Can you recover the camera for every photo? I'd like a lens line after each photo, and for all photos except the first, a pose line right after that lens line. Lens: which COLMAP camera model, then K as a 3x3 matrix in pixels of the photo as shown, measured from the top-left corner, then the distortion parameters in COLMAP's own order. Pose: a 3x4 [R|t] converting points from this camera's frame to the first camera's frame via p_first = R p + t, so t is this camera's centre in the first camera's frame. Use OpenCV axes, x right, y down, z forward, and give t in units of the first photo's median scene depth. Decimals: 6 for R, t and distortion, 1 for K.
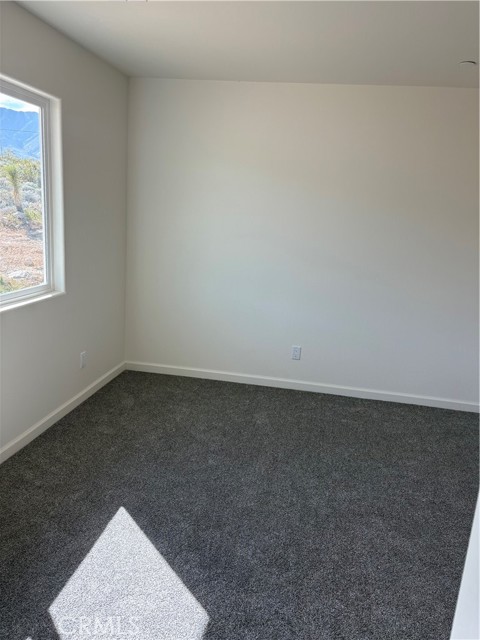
lens RADIAL K [[485.6, 0, 241.9], [0, 485.6, 322.1], [0, 0, 1]] dist [-0.004130, -0.009313]
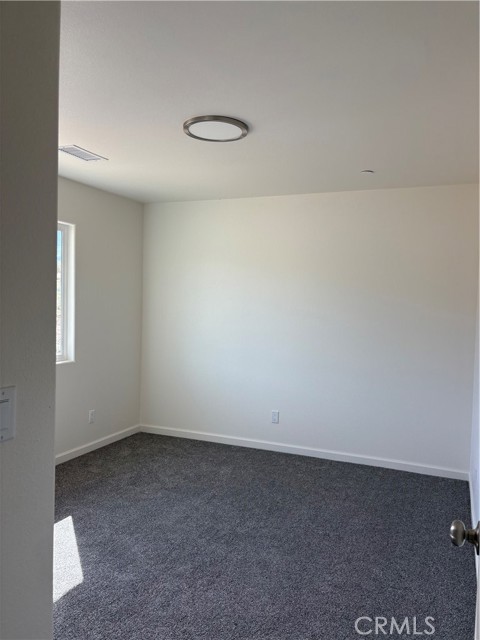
lens RADIAL K [[485.6, 0, 237.9], [0, 485.6, 317.4], [0, 0, 1]] dist [-0.004130, -0.009313]
pose [[0.971976, -0.036433, -0.232239, 0.339055], [-0.013324, 0.977791, -0.209158, 0.083631], [0.234702, 0.206391, 0.949904, -0.159503]]
